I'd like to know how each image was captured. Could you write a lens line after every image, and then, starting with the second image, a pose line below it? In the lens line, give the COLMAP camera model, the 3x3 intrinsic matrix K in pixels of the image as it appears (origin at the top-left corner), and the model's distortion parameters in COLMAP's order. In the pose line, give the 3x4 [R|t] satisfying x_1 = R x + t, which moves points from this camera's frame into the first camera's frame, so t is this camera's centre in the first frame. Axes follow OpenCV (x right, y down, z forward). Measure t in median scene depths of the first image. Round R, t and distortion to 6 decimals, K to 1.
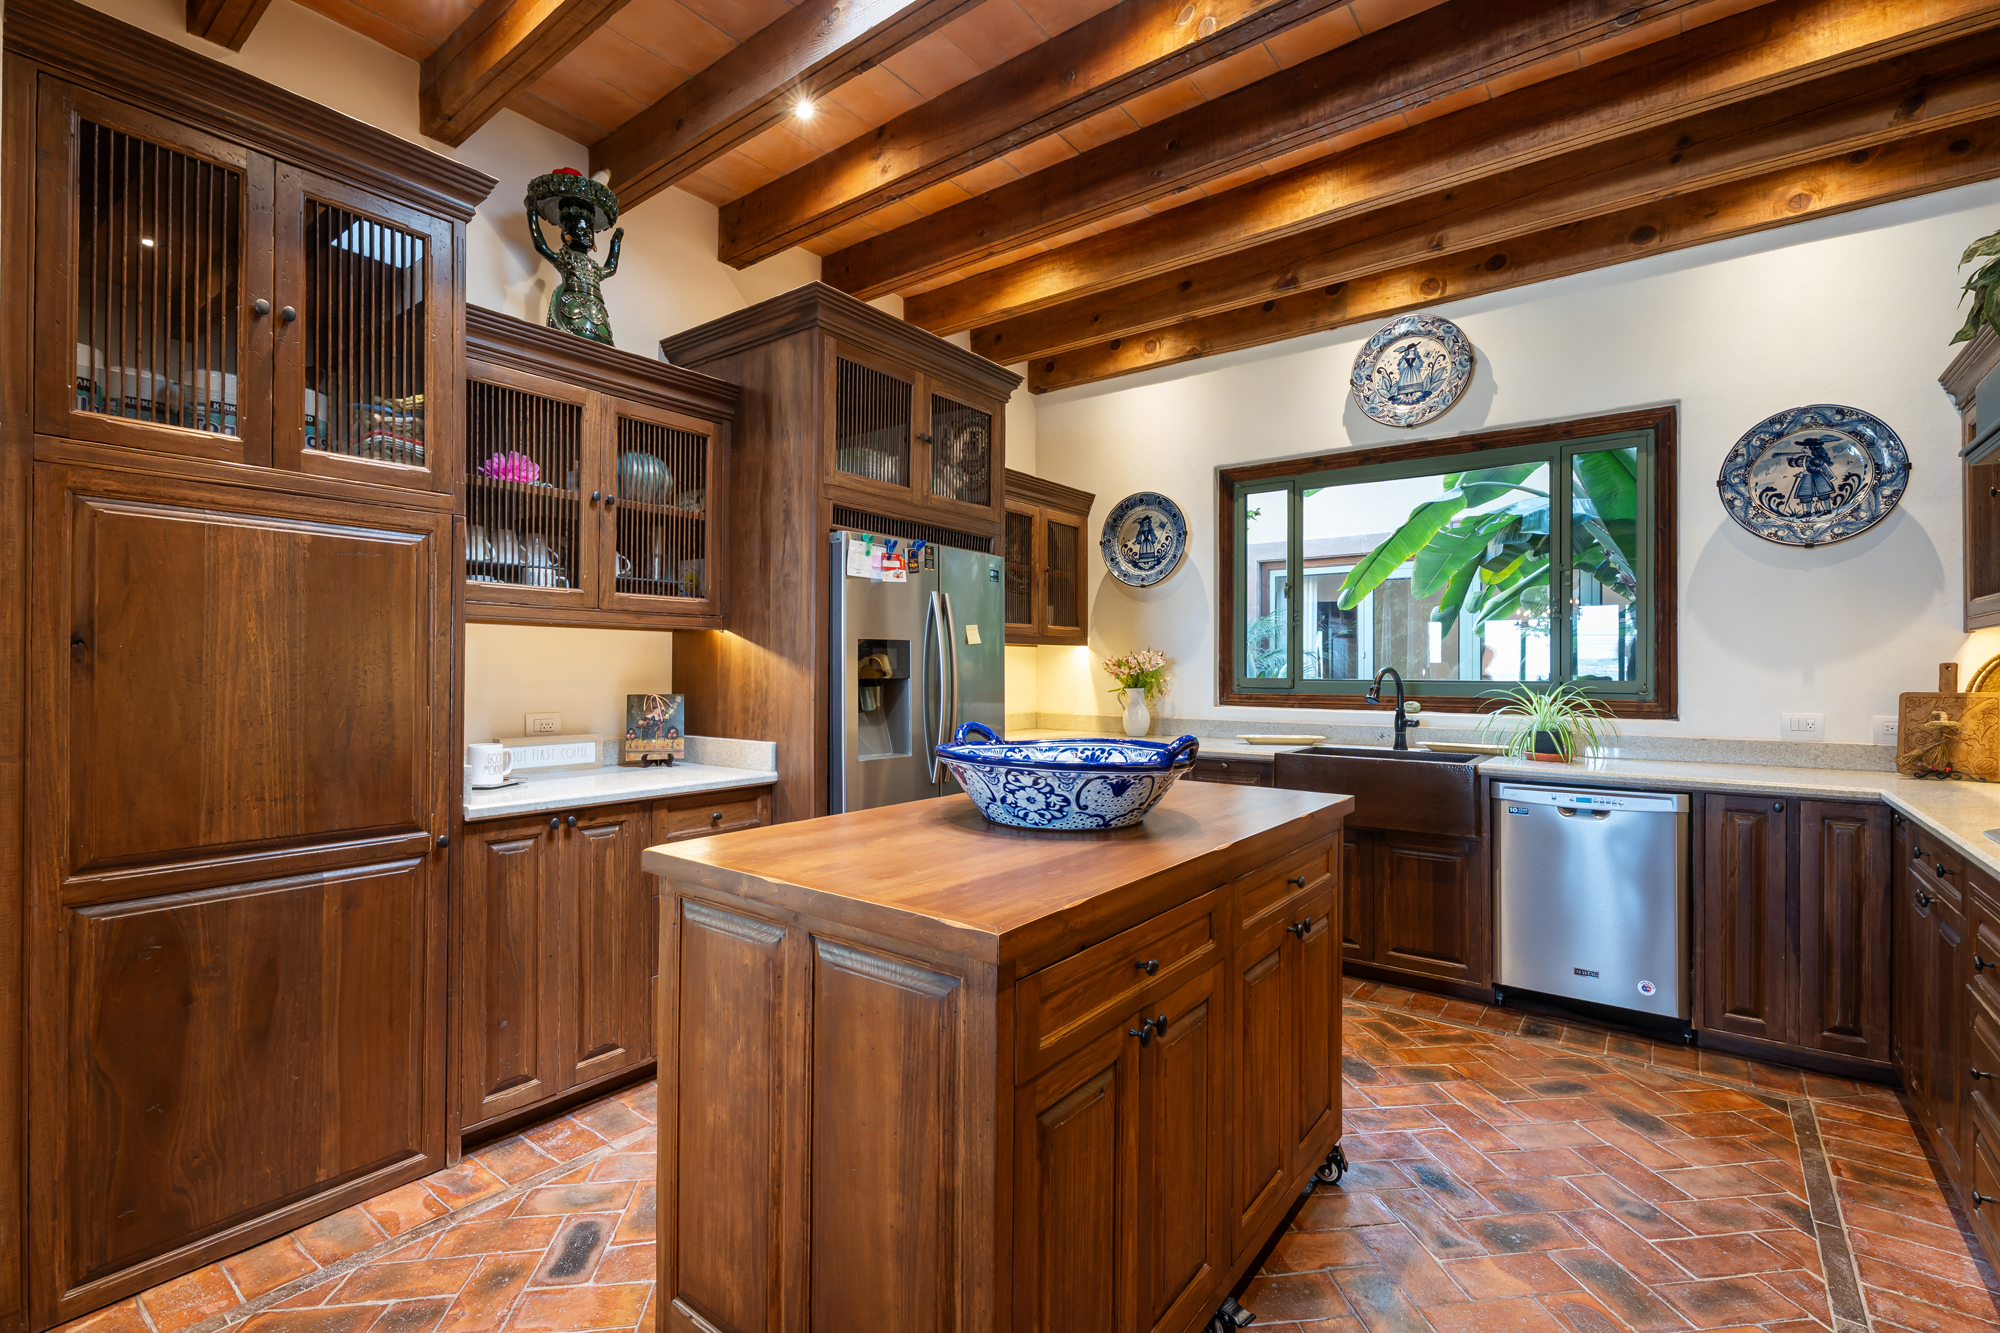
lens RADIAL K [[923.5, 0, 1008.4], [0, 923.5, 670.7], [0, 0, 1]] dist [0.006315, -0.001470]
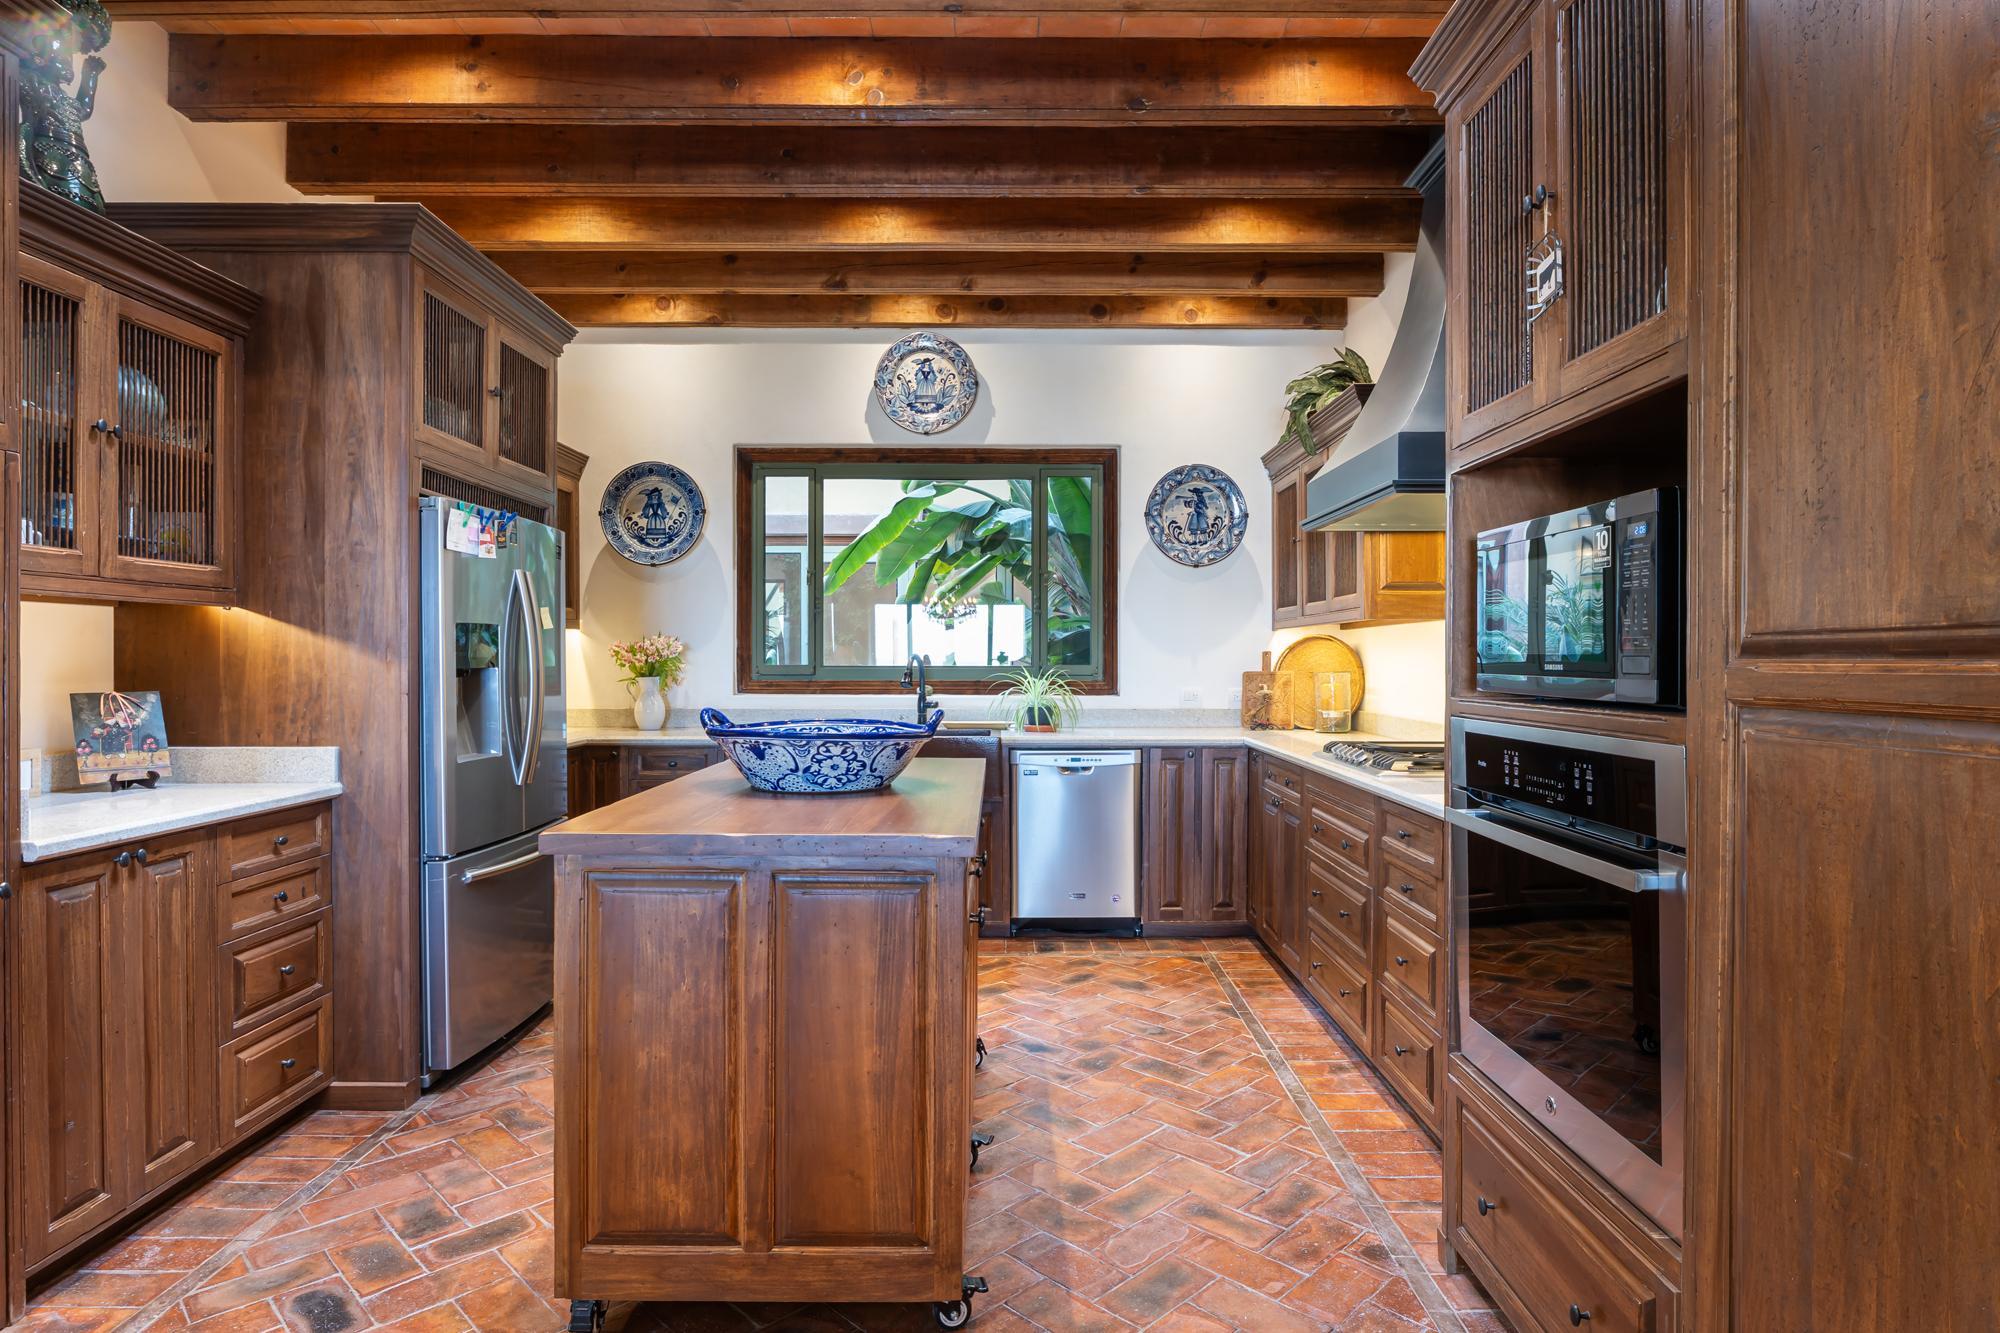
lens RADIAL K [[1050.4, 0, 1041.9], [0, 1050.4, 682.6], [0, 0, 1]] dist [-0.005249, -0.004356]
pose [[0.789675, -0.017478, 0.613276, -0.286499], [0.000775, 0.999622, 0.027492, -0.003532], [-0.613524, -0.021235, 0.789390, -0.102839]]
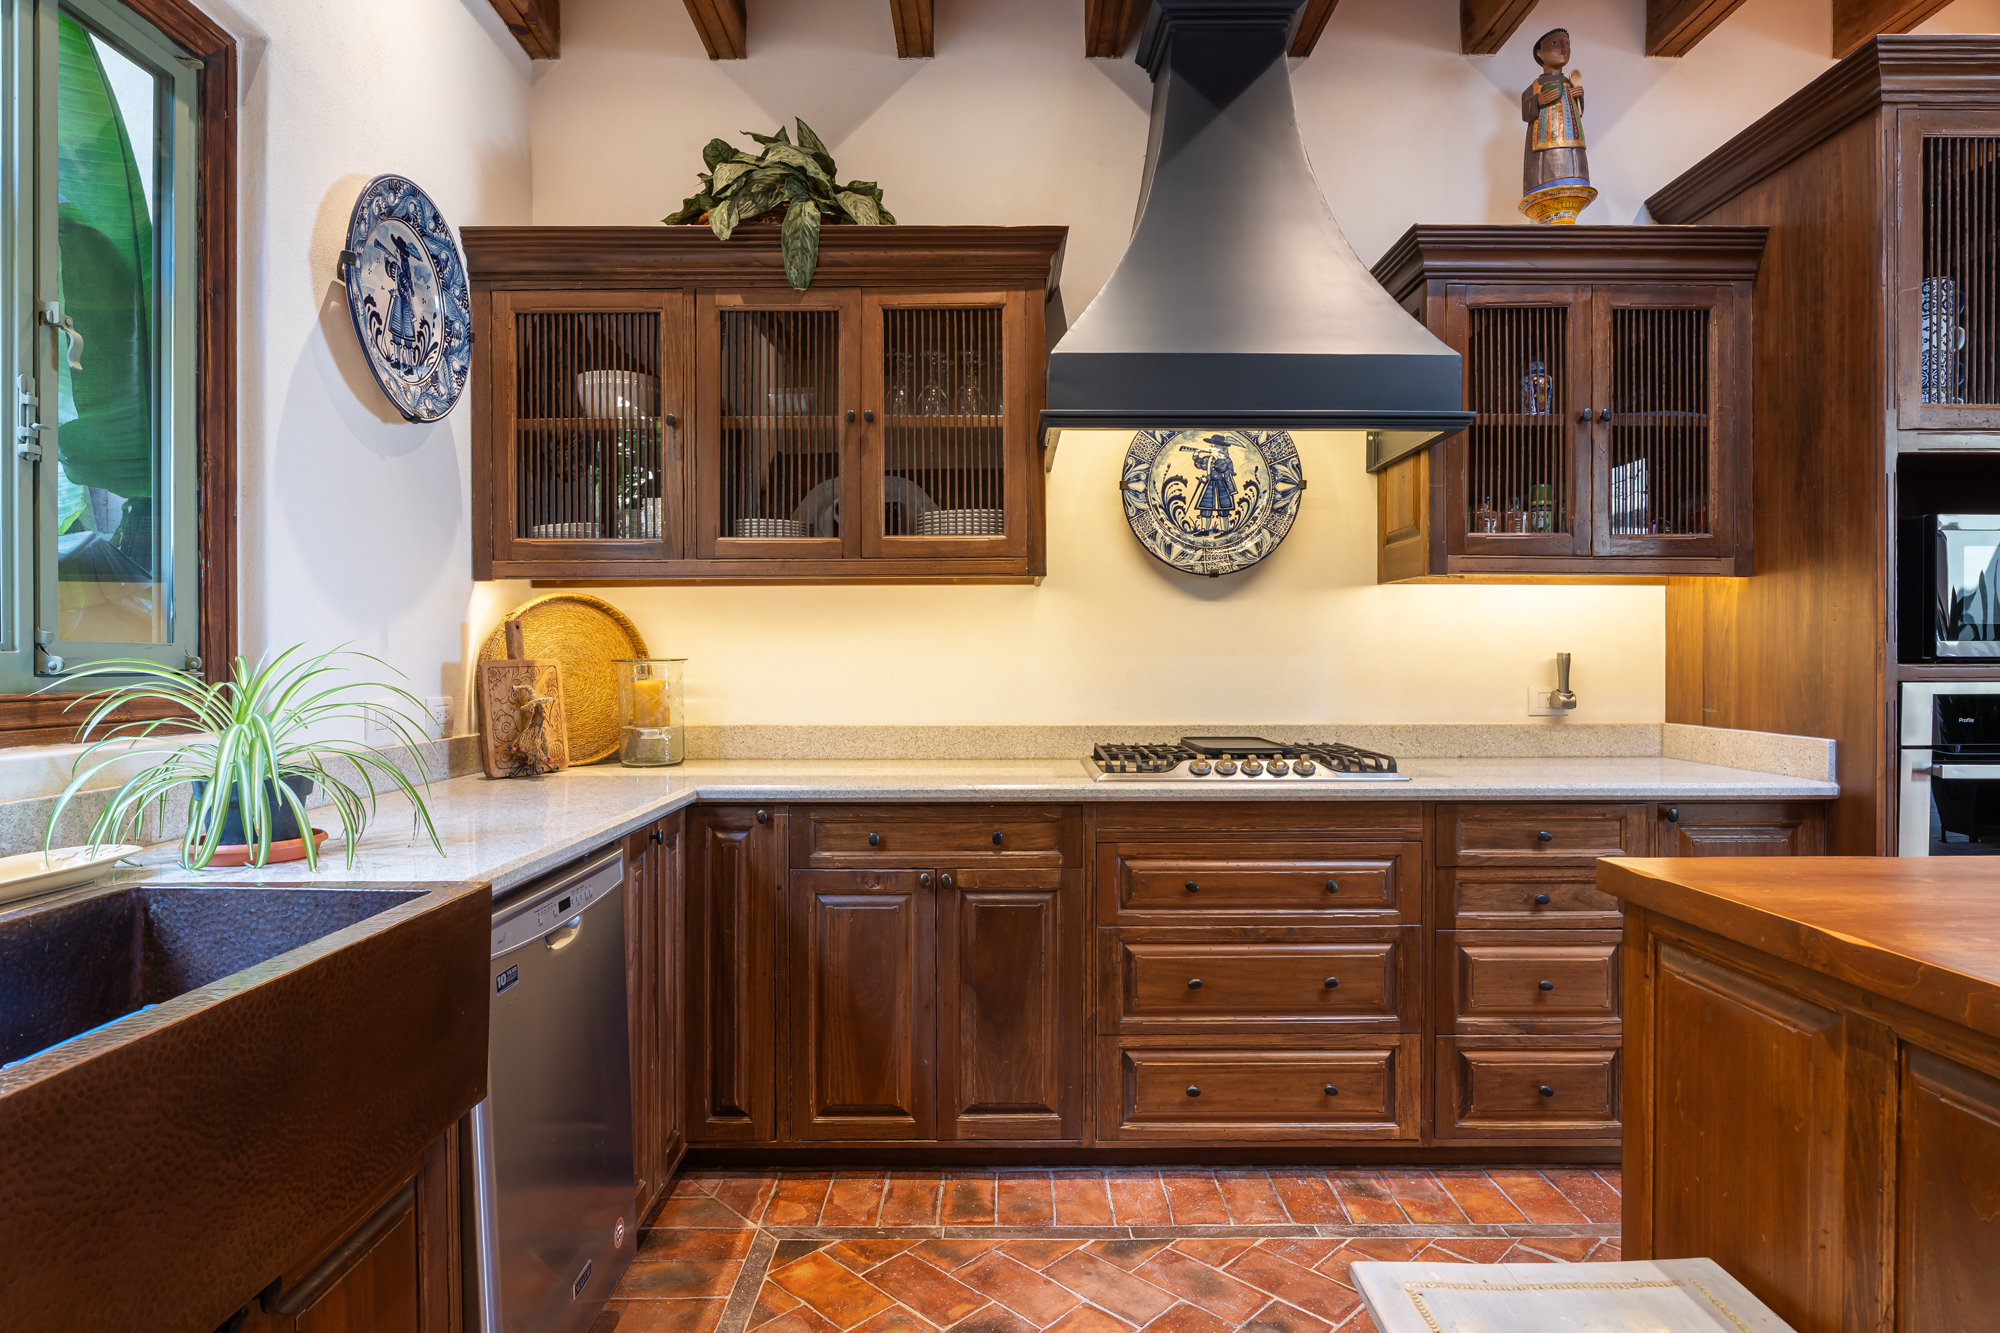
lens RADIAL K [[1077.5, 0, 1004.1], [0, 1077.5, 662.9], [0, 0, 1]] dist [0.009604, 0.001039]
pose [[-0.583123, -0.009985, 0.812322, 0.067436], [-0.002517, 0.999942, 0.010484, 0.015670], [-0.812380, 0.004069, -0.583114, 1.105128]]
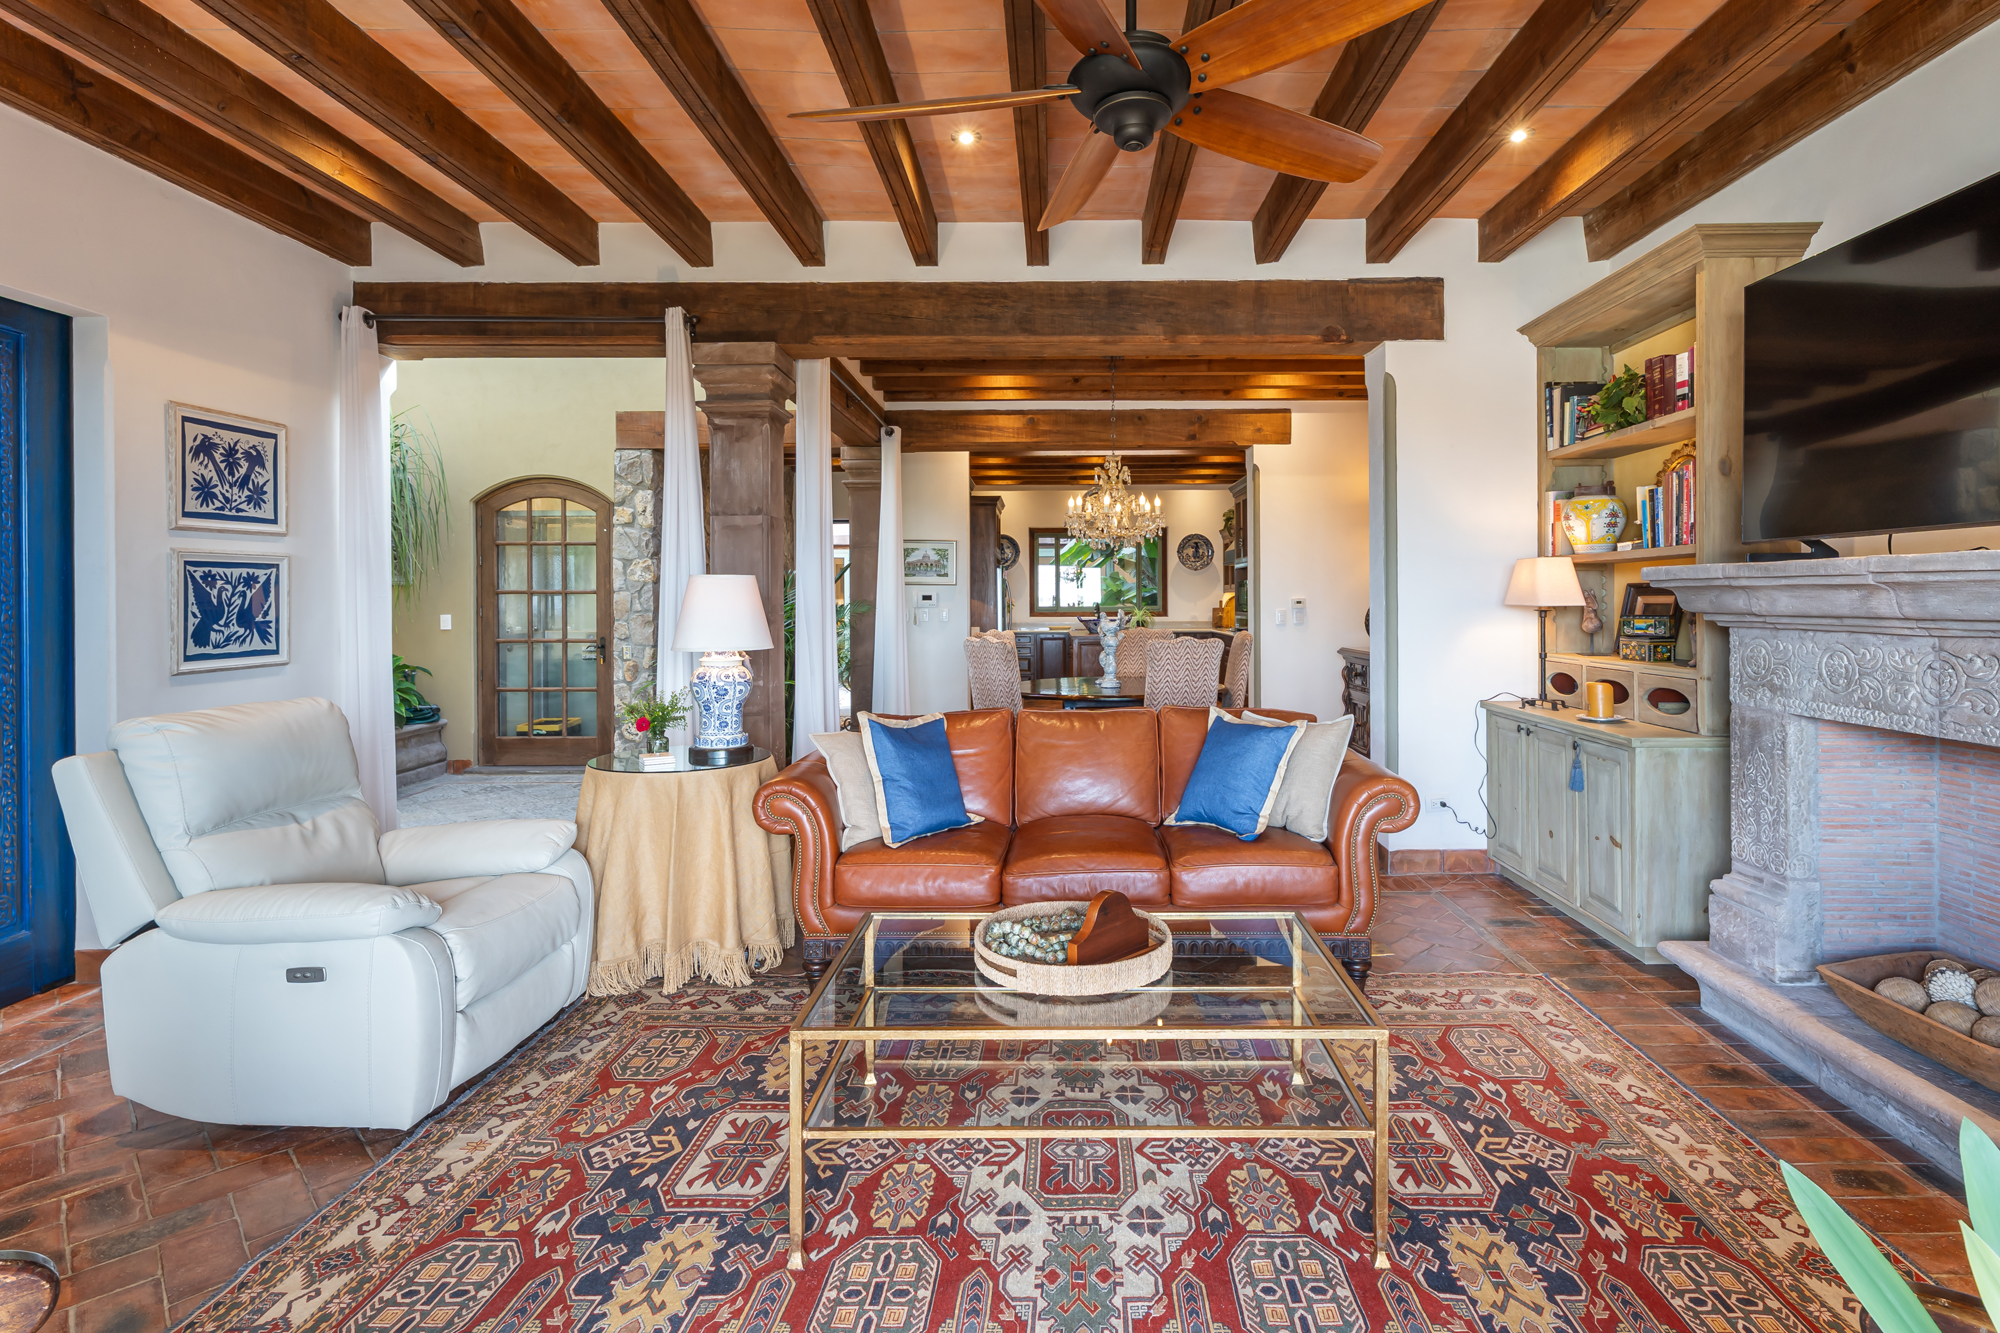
lens RADIAL K [[923.5, 0, 1063.0], [0, 923.5, 599.0], [0, 0, 1]] dist [0.006315, -0.001470]
pose [[0.807695, -0.006584, 0.589564, -1.869323], [0.005711, 0.999978, 0.003344, -0.030257], [-0.589573, 0.000666, 0.807715, -1.801829]]
